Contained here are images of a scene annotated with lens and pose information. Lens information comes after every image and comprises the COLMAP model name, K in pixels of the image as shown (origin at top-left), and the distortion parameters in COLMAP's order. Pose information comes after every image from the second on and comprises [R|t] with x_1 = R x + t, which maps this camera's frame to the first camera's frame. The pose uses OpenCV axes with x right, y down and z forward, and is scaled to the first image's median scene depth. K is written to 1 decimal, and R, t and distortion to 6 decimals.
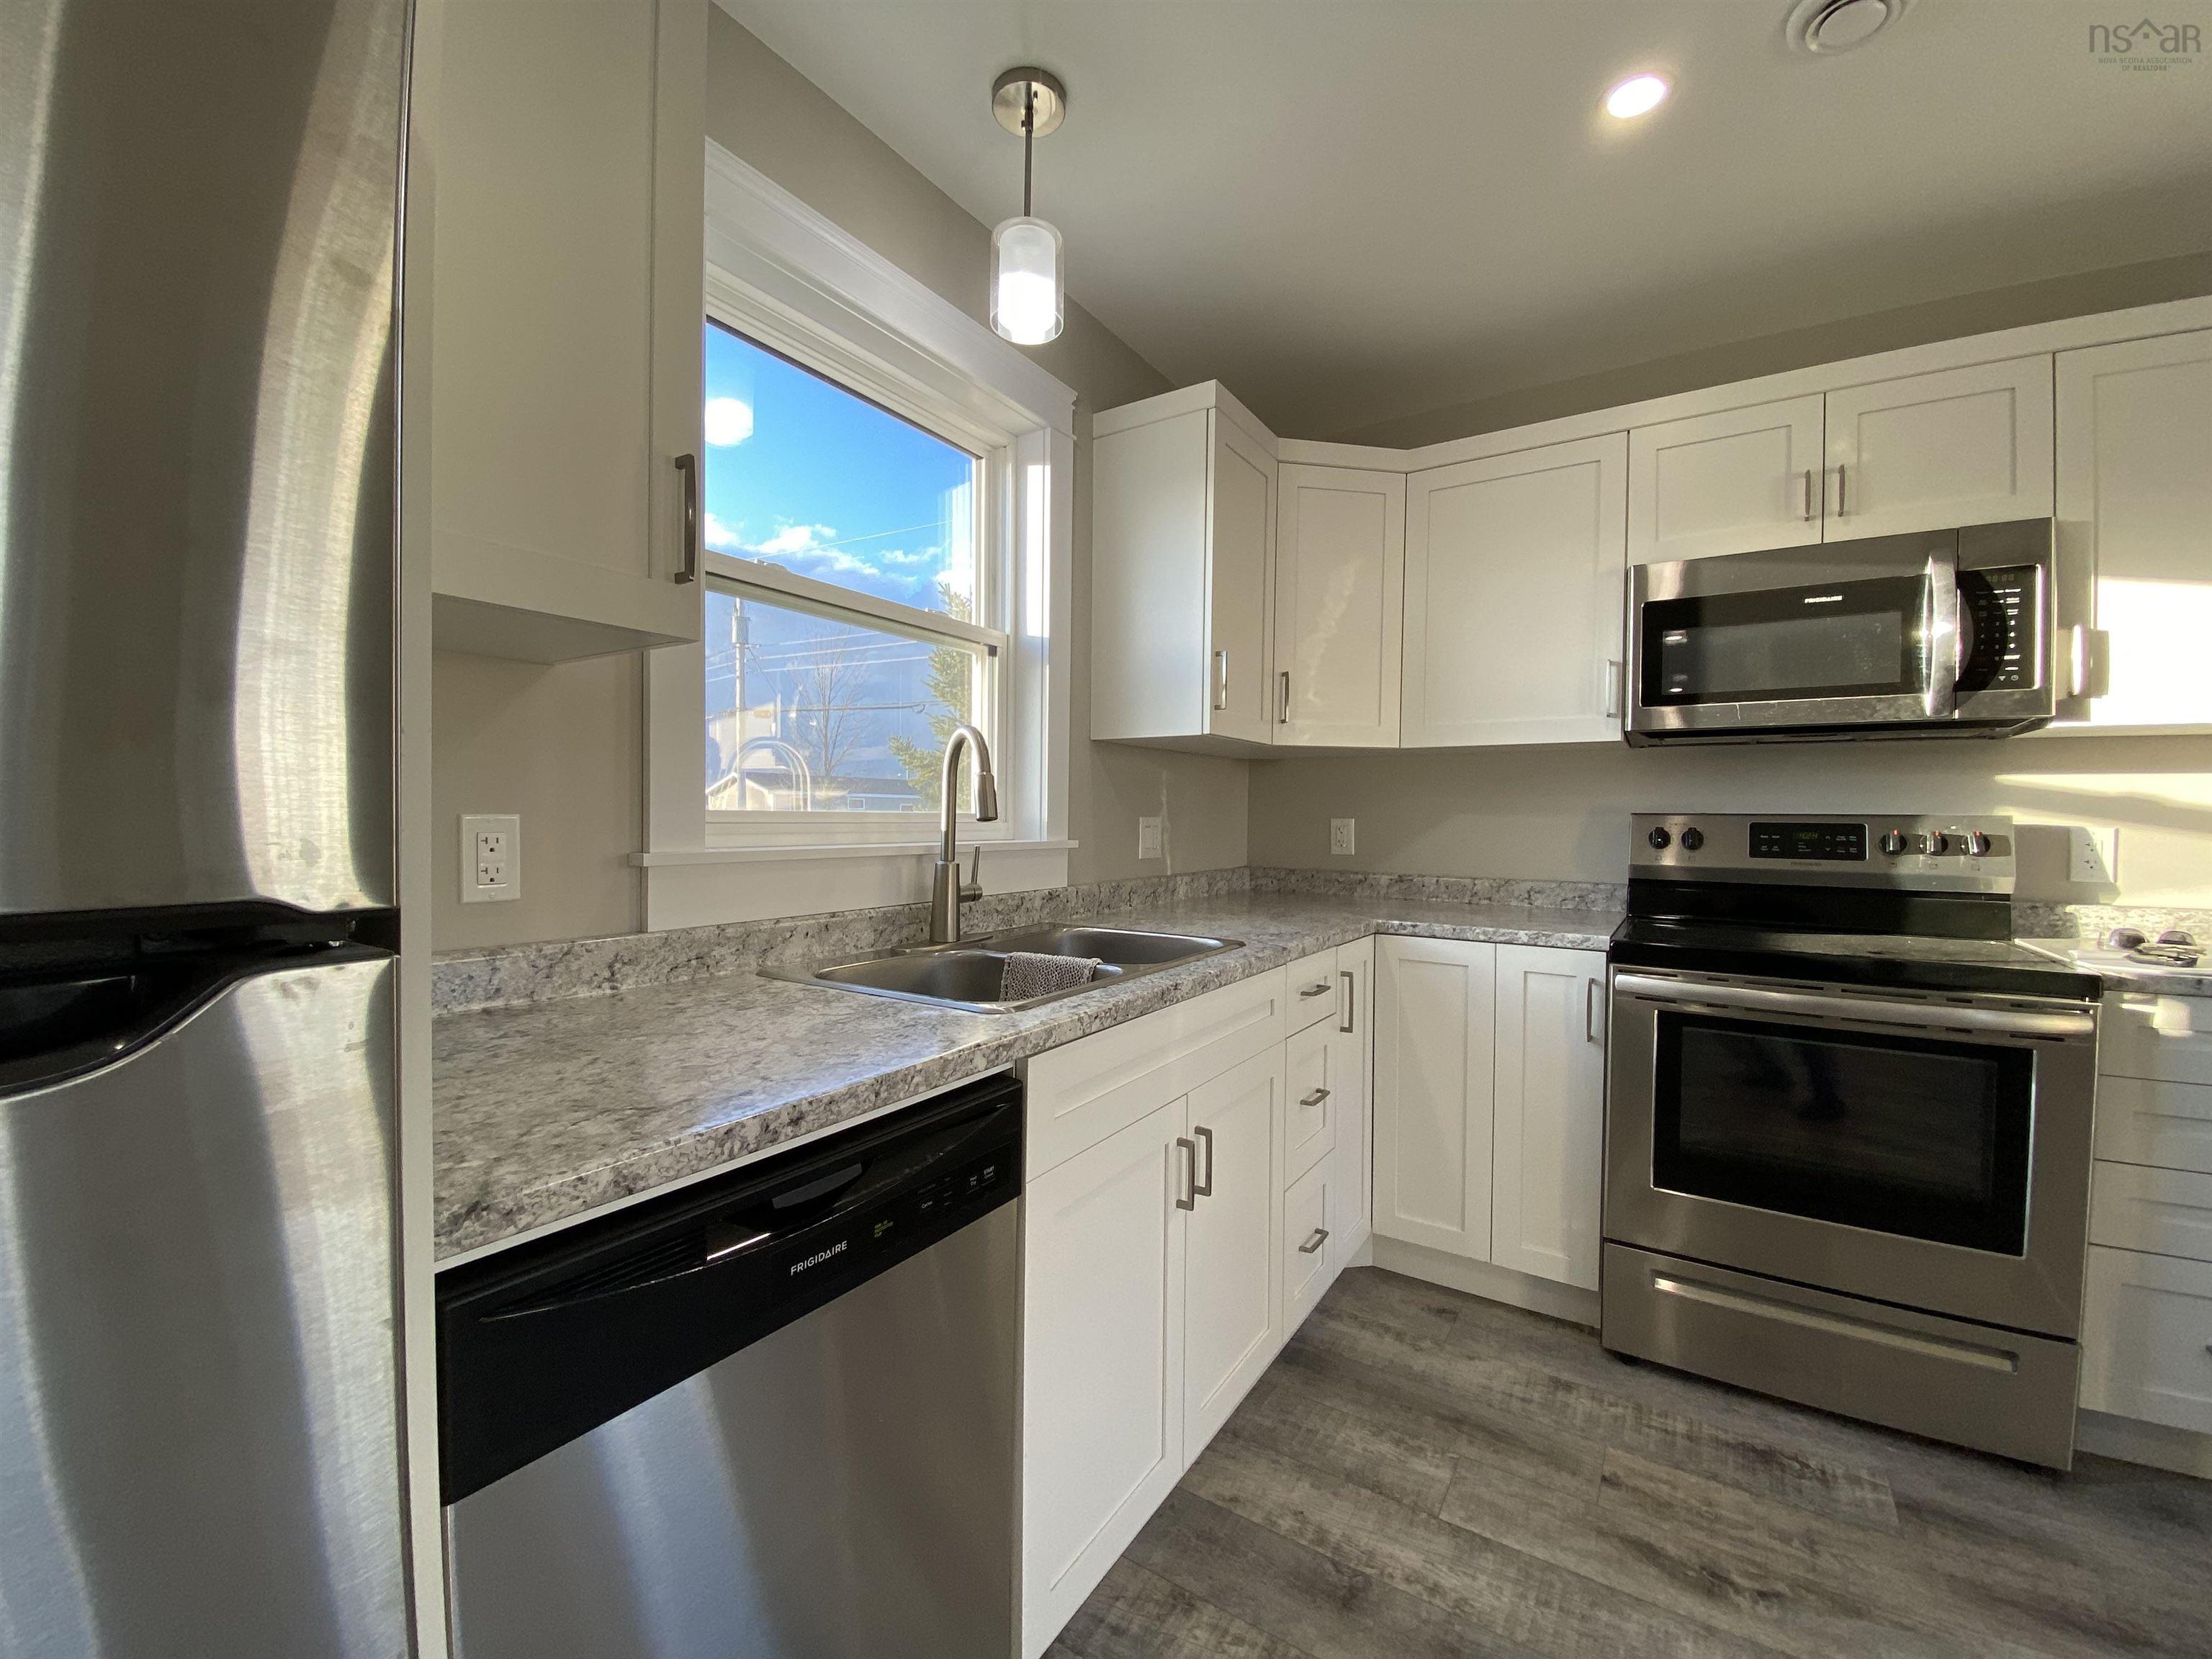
lens RADIAL K [[899.3, 0, 1103.4], [0, 899.3, 829.2], [0, 0, 1]] dist [0.021595, -0.020807]
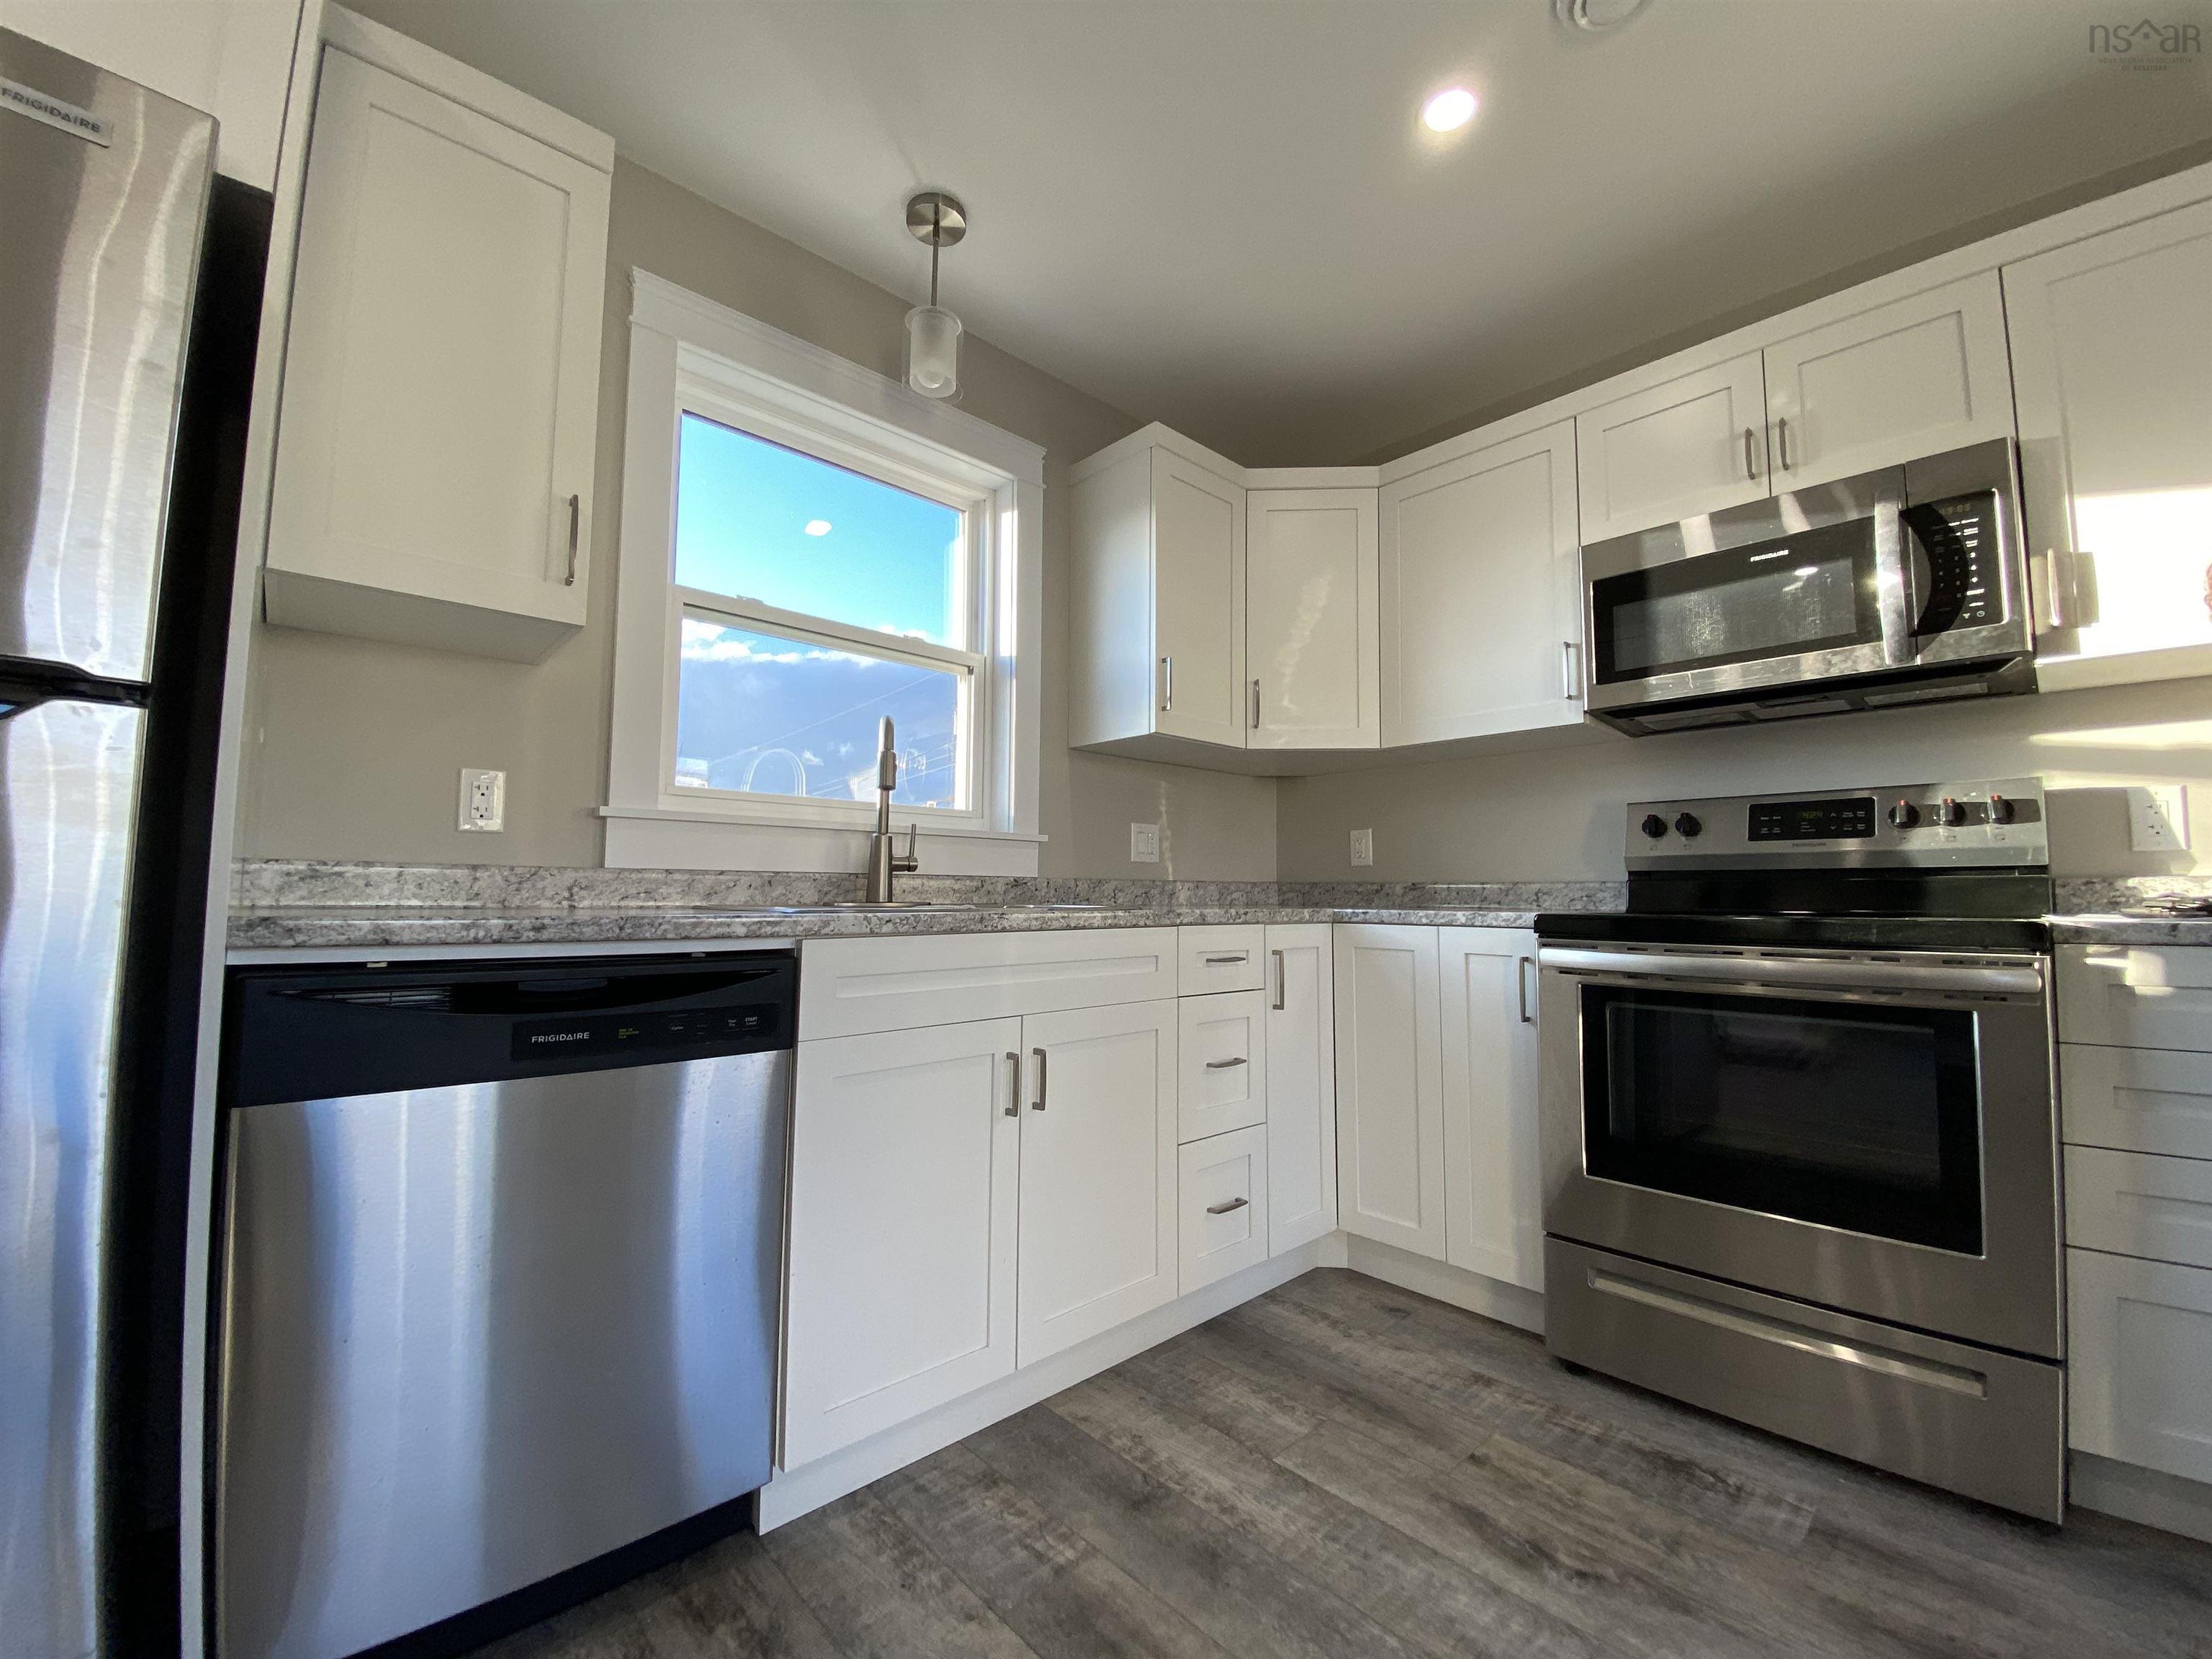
lens RADIAL K [[899.3, 0, 1103.4], [0, 899.3, 829.2], [0, 0, 1]] dist [0.021595, -0.020807]
pose [[0.970365, -0.022076, -0.240635, 0.363399], [-0.000346, 0.995690, -0.092741, 0.128009], [0.241645, 0.090076, 0.966175, -0.064868]]
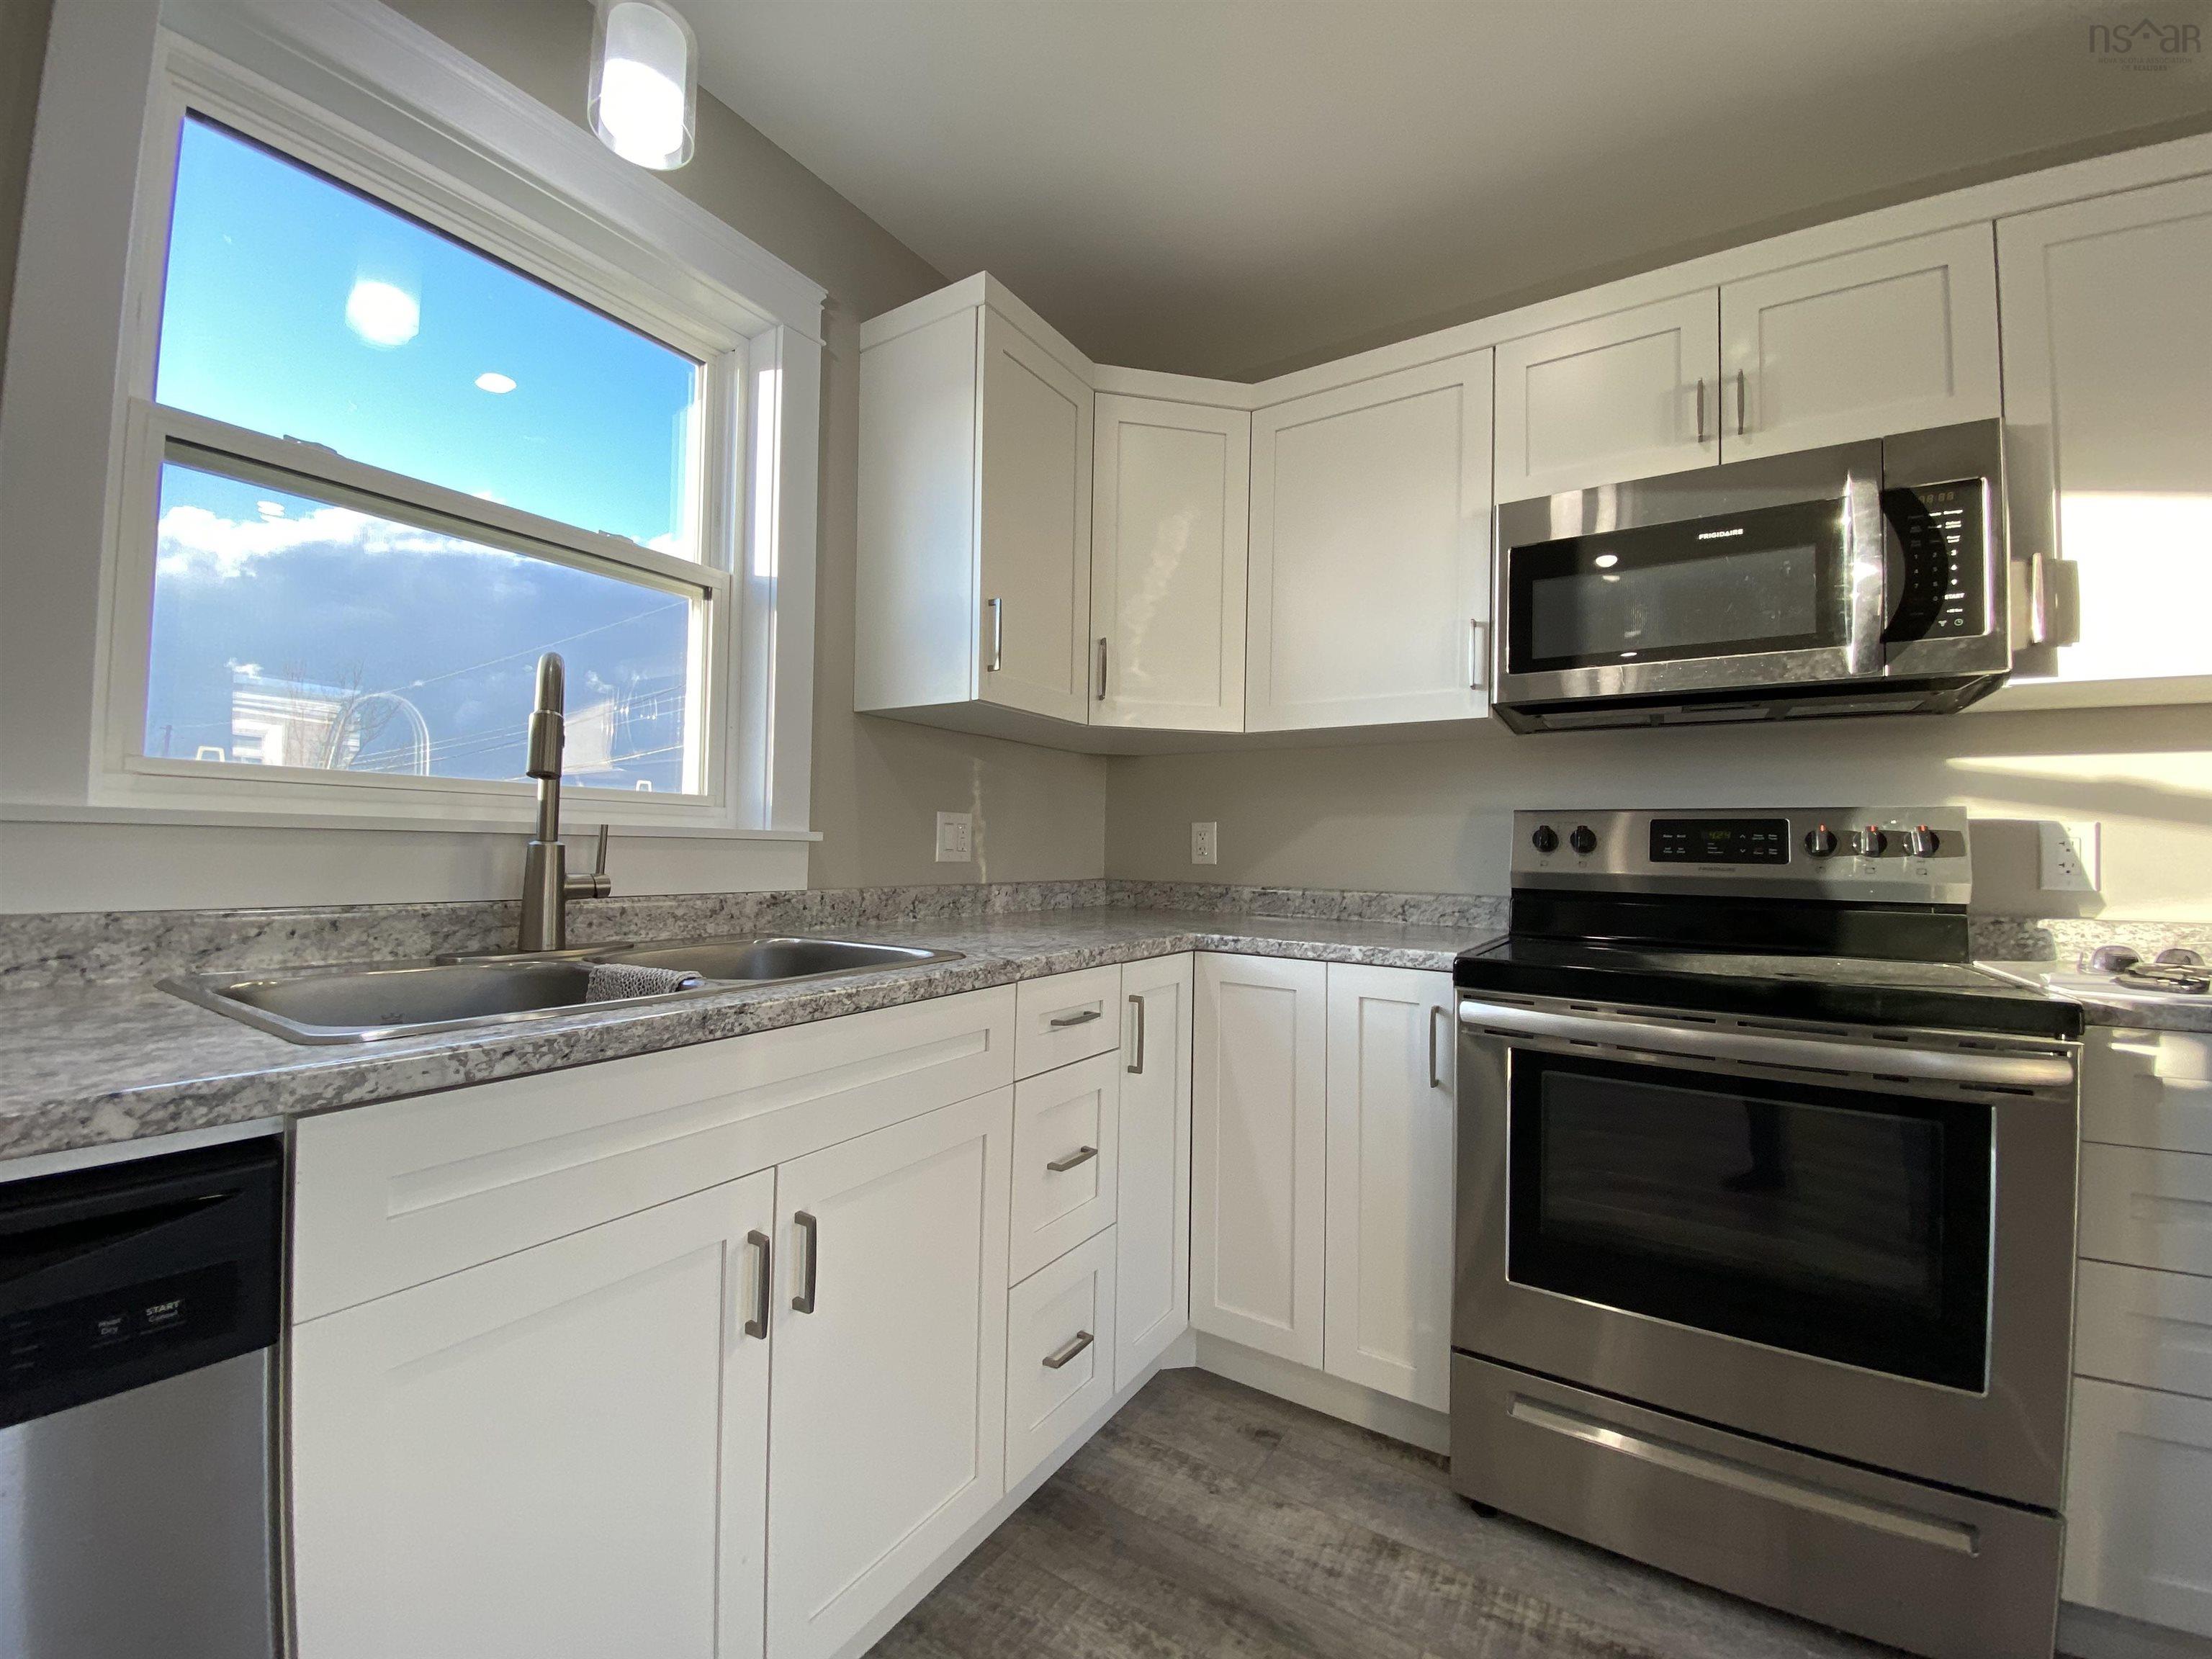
lens RADIAL K [[891.9, 0, 1106.0], [0, 891.9, 829.5], [0, 0, 1]] dist [0.021729, -0.021142]
pose [[0.999948, 0.008484, 0.005641, 0.264357], [-0.008251, 0.999158, -0.040184, 0.047725], [-0.005977, 0.040135, 0.999176, 0.231450]]
